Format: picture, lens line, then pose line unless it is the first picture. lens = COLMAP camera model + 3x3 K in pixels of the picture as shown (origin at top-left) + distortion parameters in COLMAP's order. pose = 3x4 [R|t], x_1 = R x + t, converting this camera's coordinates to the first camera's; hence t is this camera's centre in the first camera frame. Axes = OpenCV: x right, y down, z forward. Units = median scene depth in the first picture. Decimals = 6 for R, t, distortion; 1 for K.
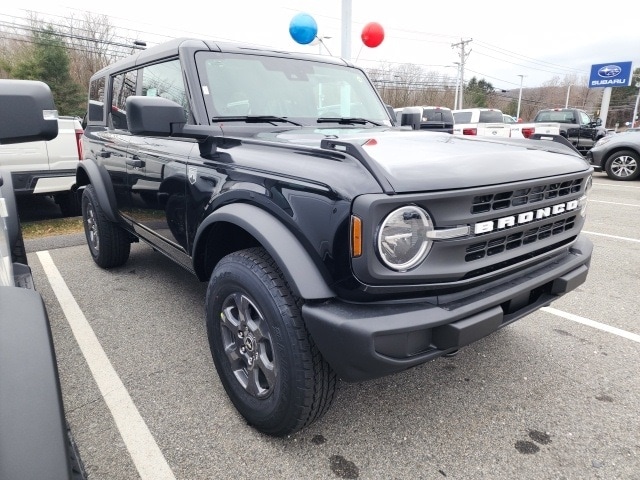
lens RADIAL K [[452.6, 0, 323.0], [0, 452.6, 240.4], [0, 0, 1]] dist [-0.002833, 0.000412]
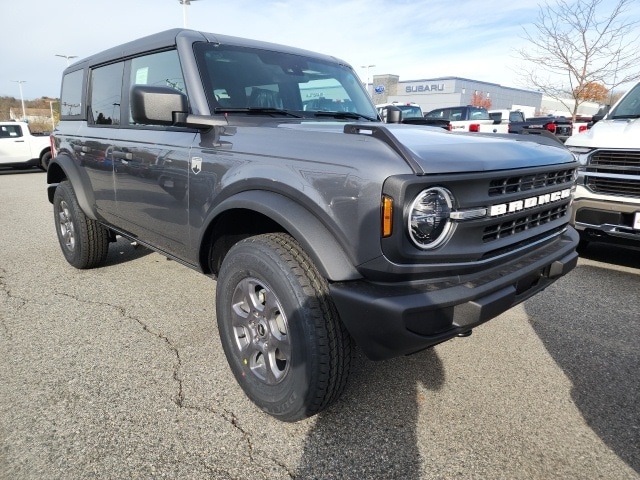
lens RADIAL K [[452.6, 0, 323.0], [0, 452.6, 240.4], [0, 0, 1]] dist [-0.002833, 0.000412]
pose [[0.995693, -0.009014, 0.092272, -0.143035], [0.010311, 0.999854, -0.013594, 0.050141], [-0.092136, 0.014487, 0.995641, -0.010776]]
